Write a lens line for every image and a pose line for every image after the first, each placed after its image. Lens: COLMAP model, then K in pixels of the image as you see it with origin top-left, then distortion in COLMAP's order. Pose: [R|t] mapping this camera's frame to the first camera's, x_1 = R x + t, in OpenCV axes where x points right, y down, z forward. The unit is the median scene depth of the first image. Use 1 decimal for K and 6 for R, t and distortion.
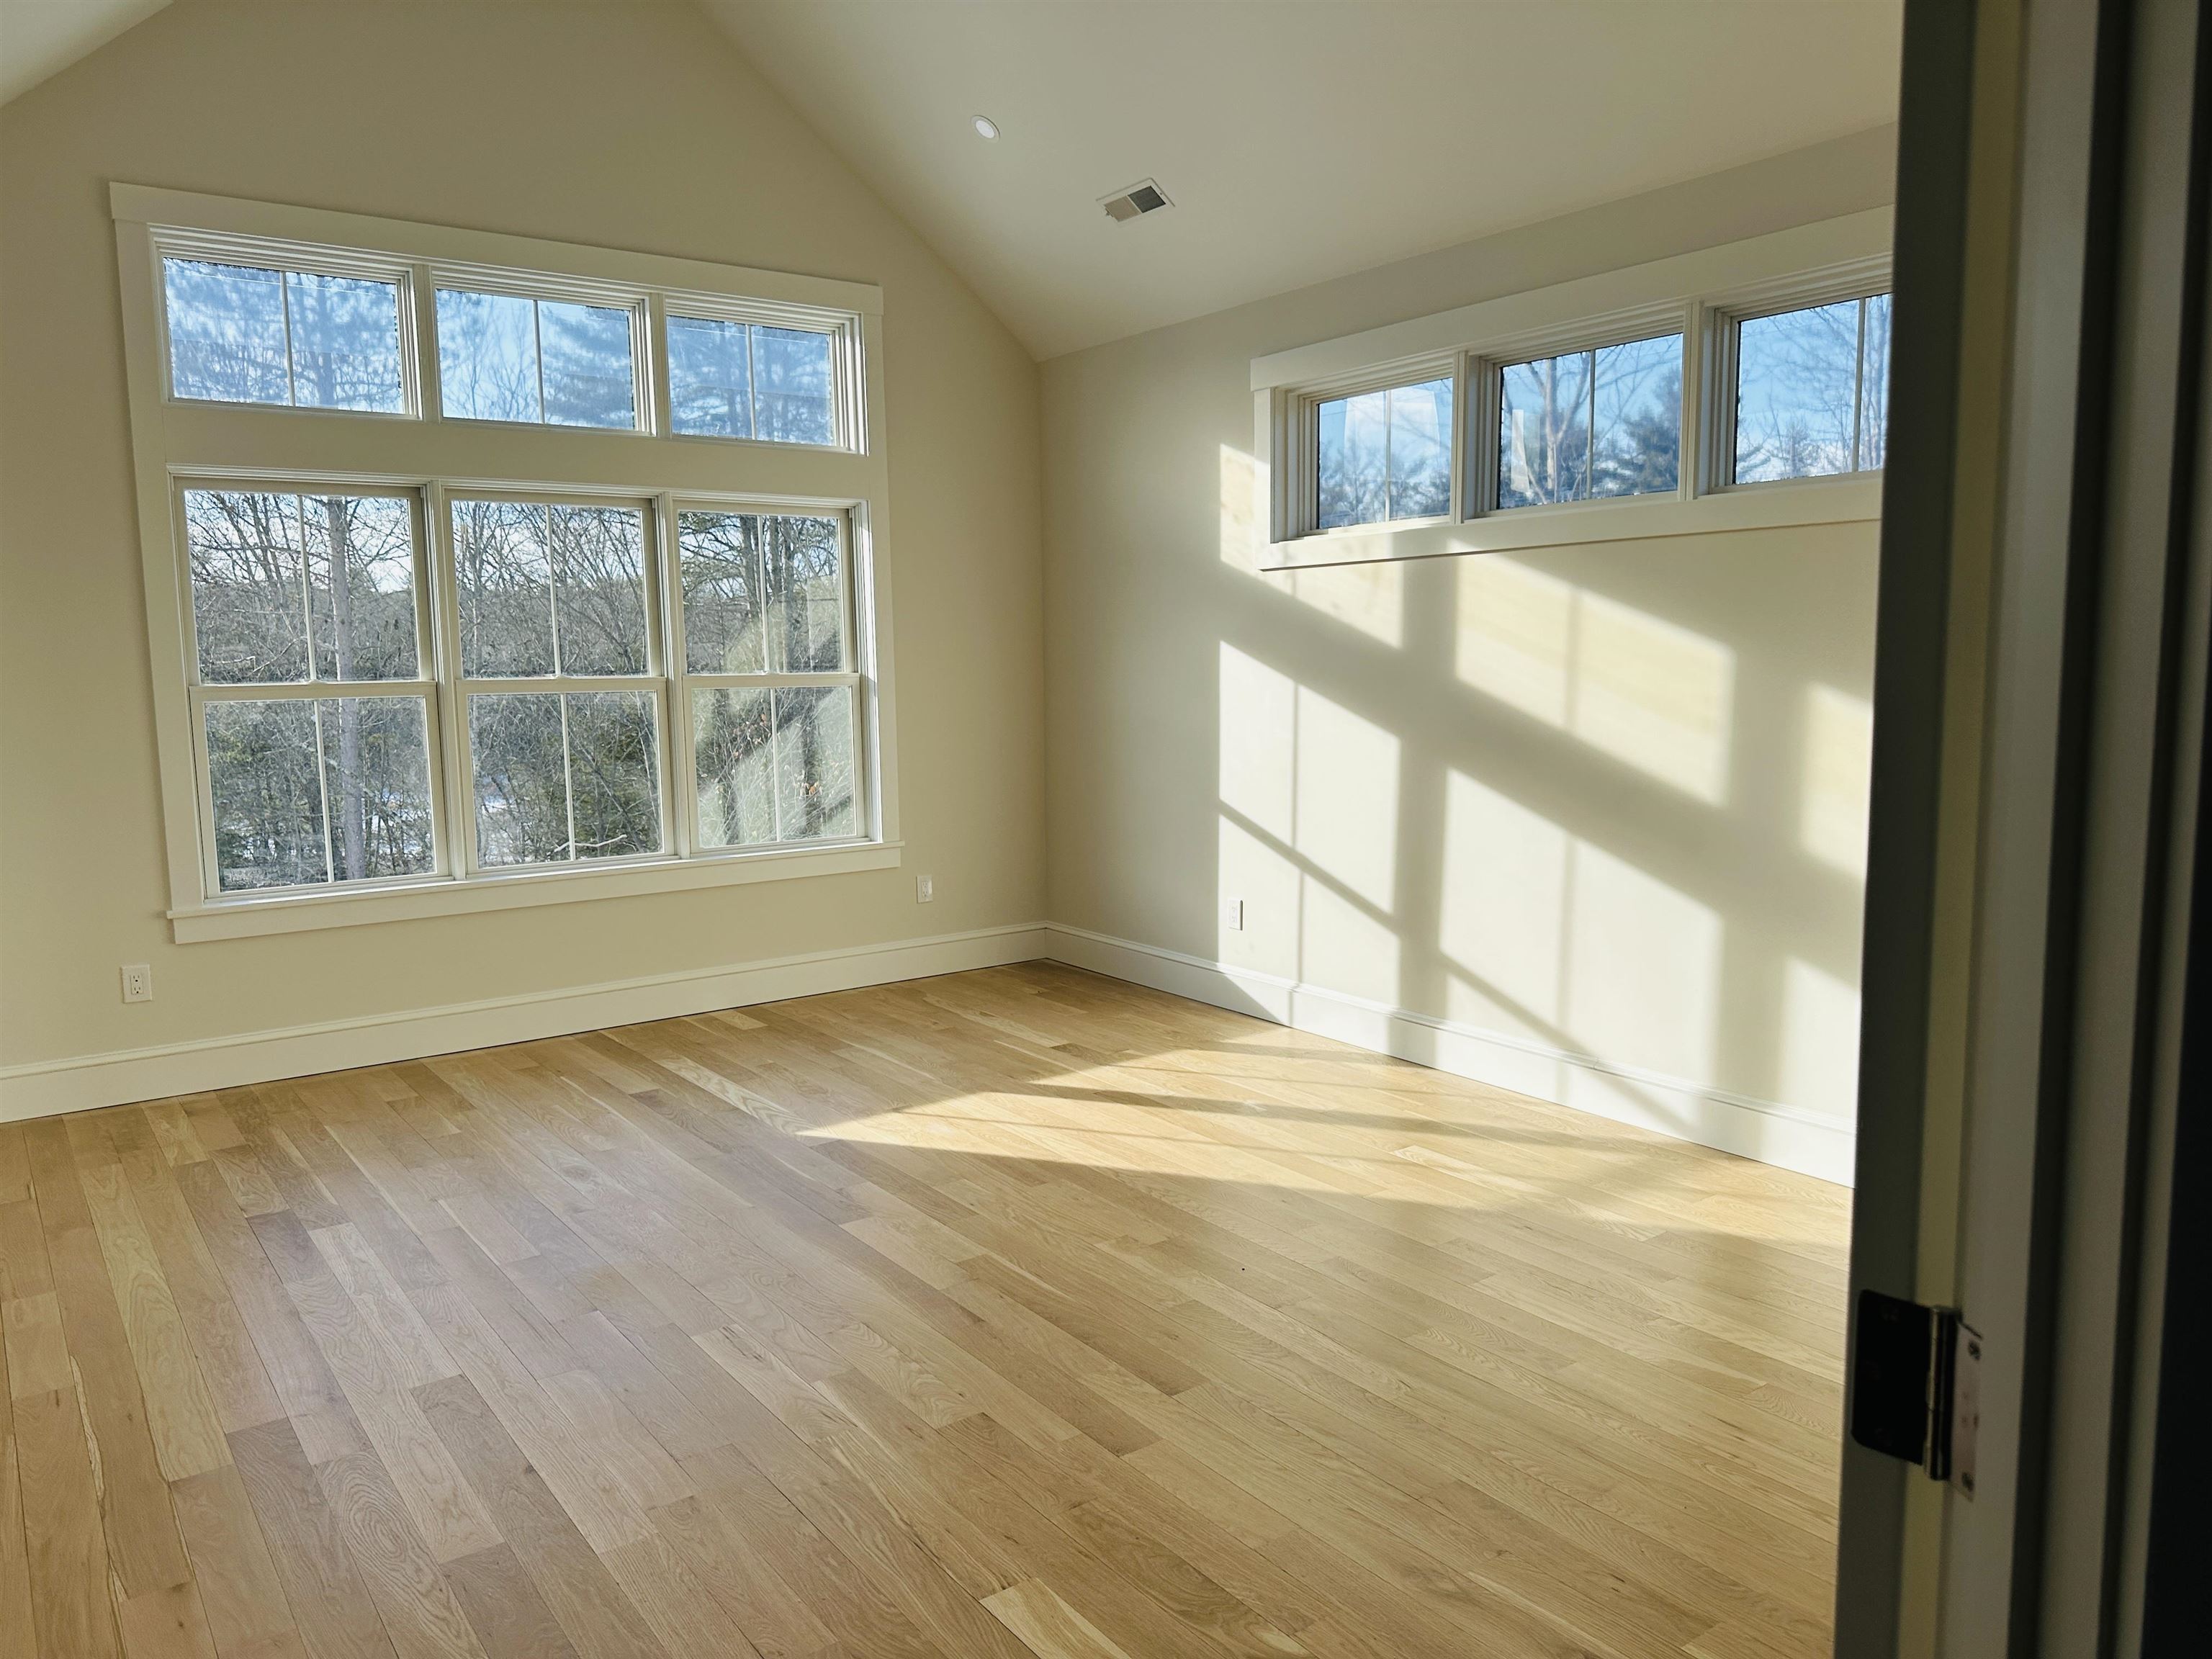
lens RADIAL K [[1558.5, 0, 1120.9], [0, 1558.5, 844.2], [0, 0, 1]] dist [0.046806, -0.057452]
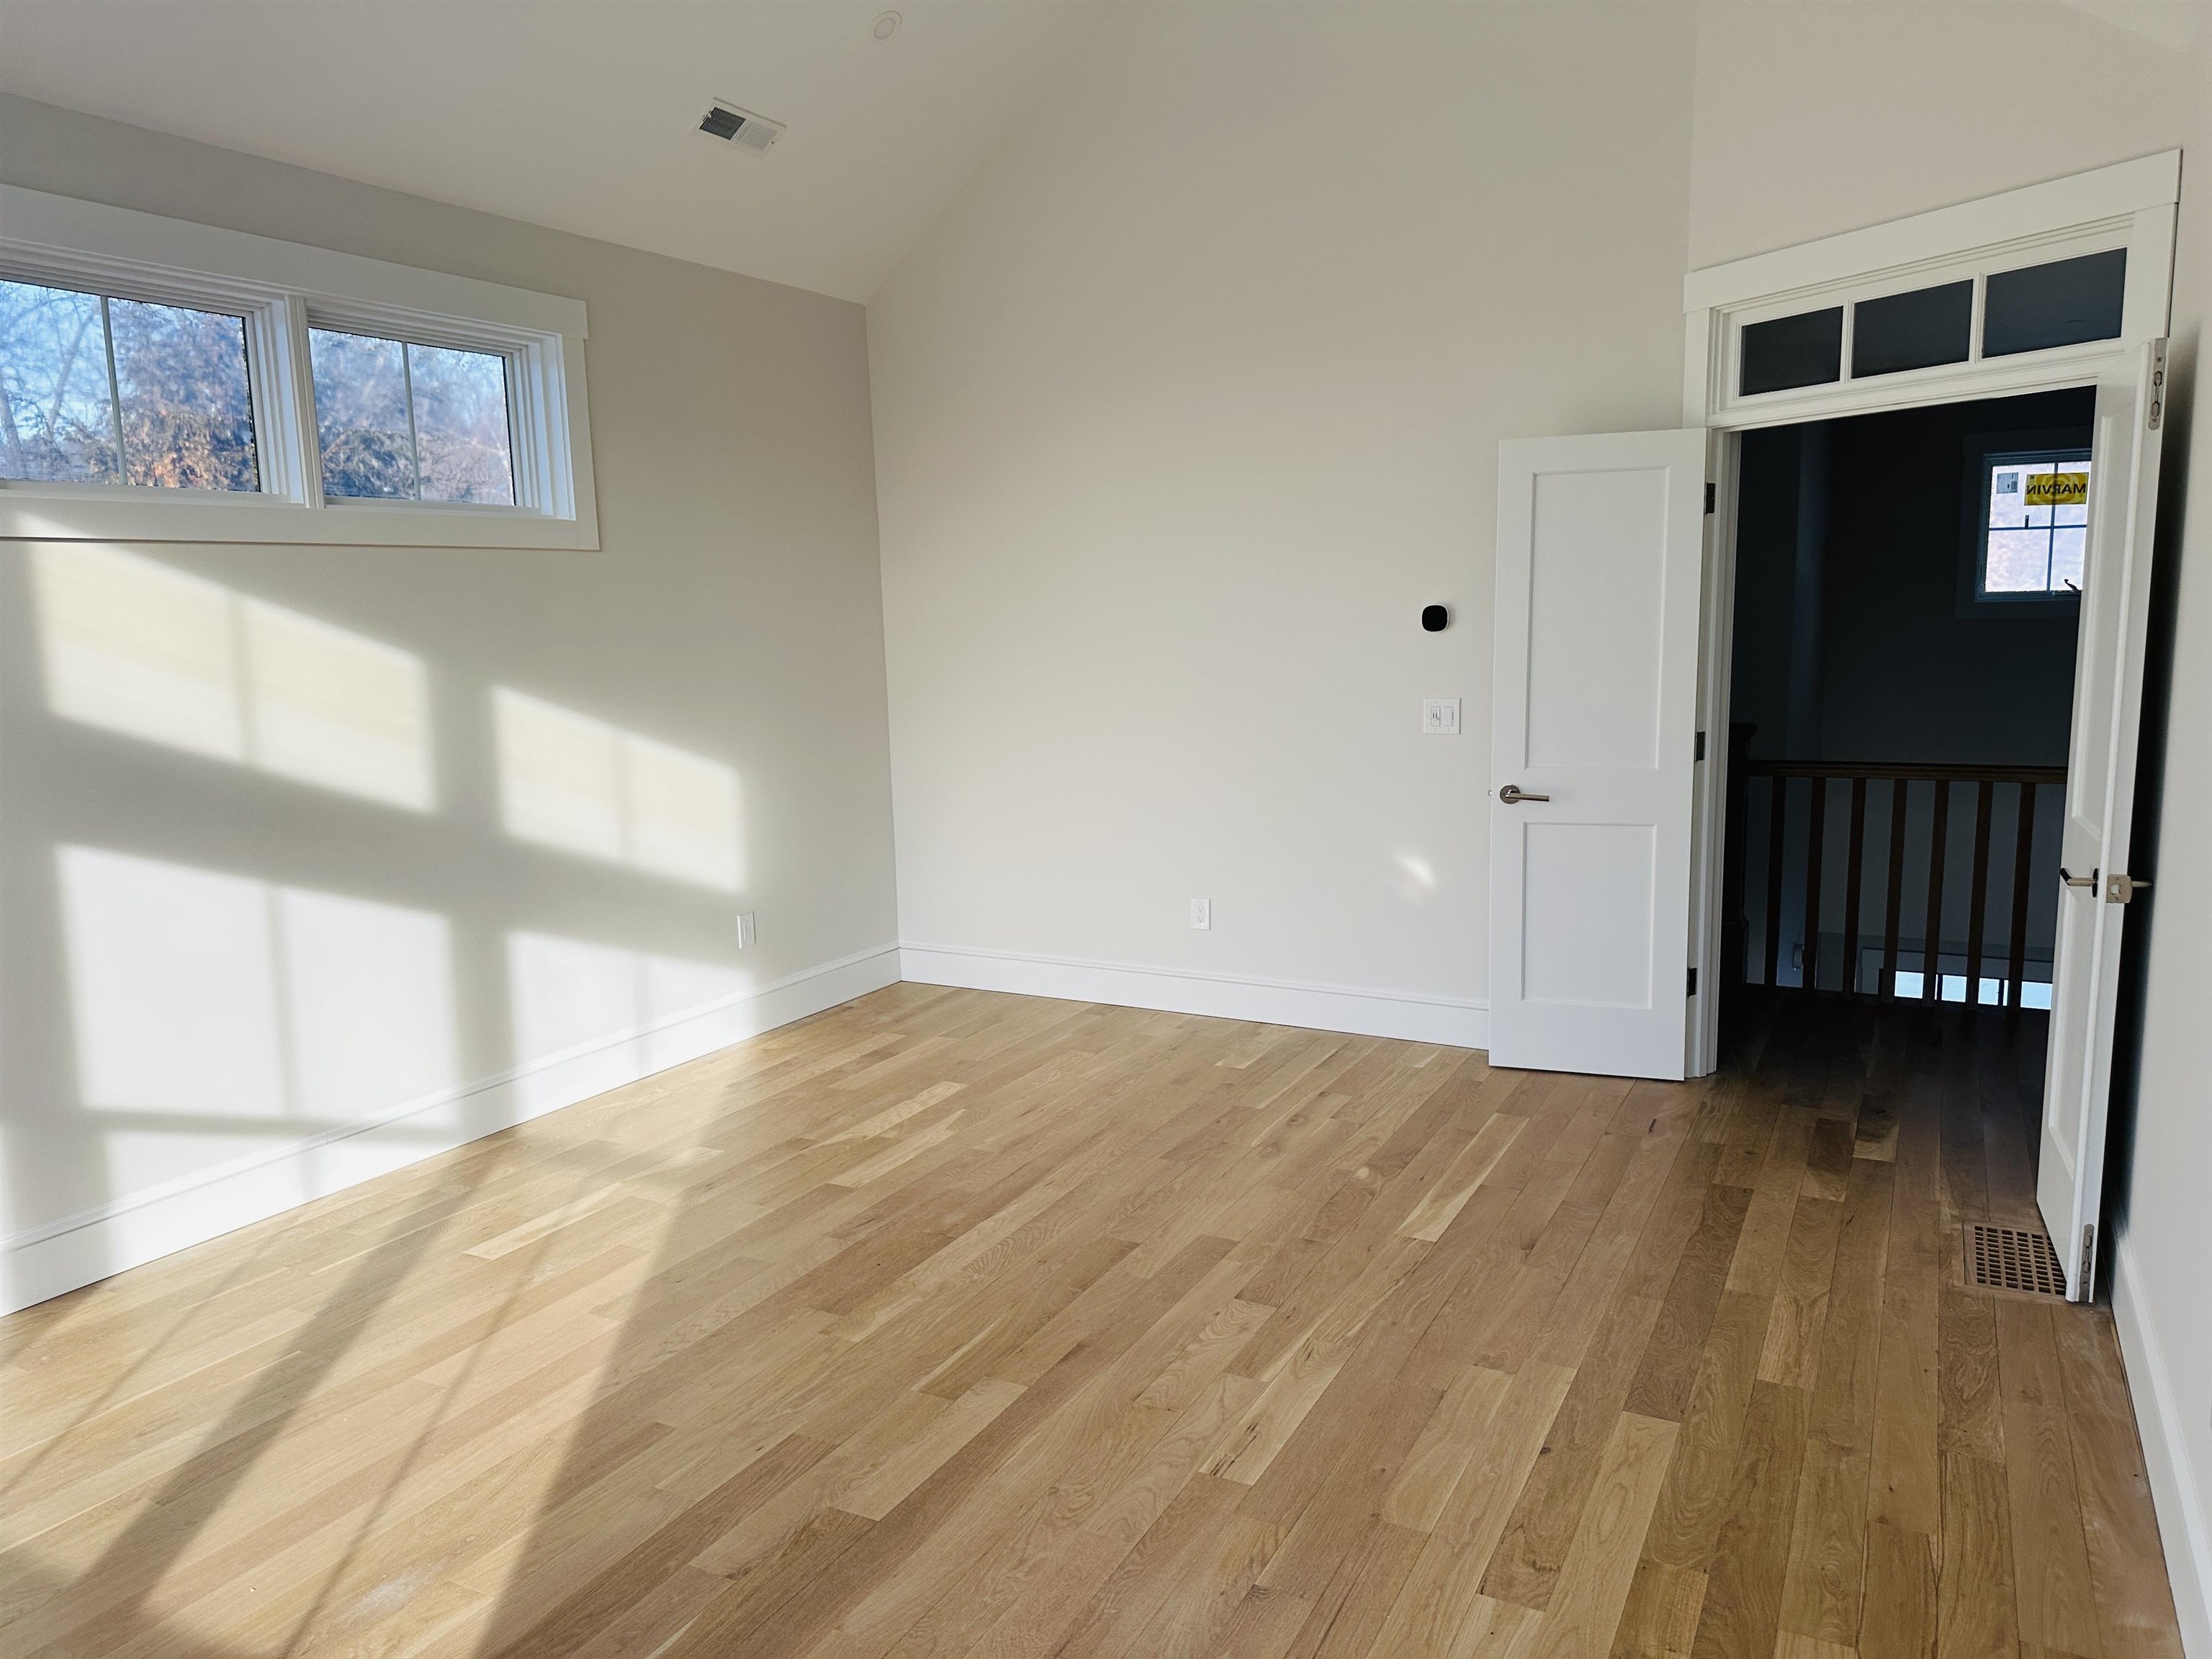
lens RADIAL K [[1558.5, 0, 1120.2], [0, 1558.5, 821.6], [0, 0, 1]] dist [0.046806, -0.057452]
pose [[-0.440558, -0.105964, 0.891449, -0.728902], [0.141968, 0.972290, 0.185735, -0.144784], [-0.886428, 0.208384, -0.413306, 1.032118]]
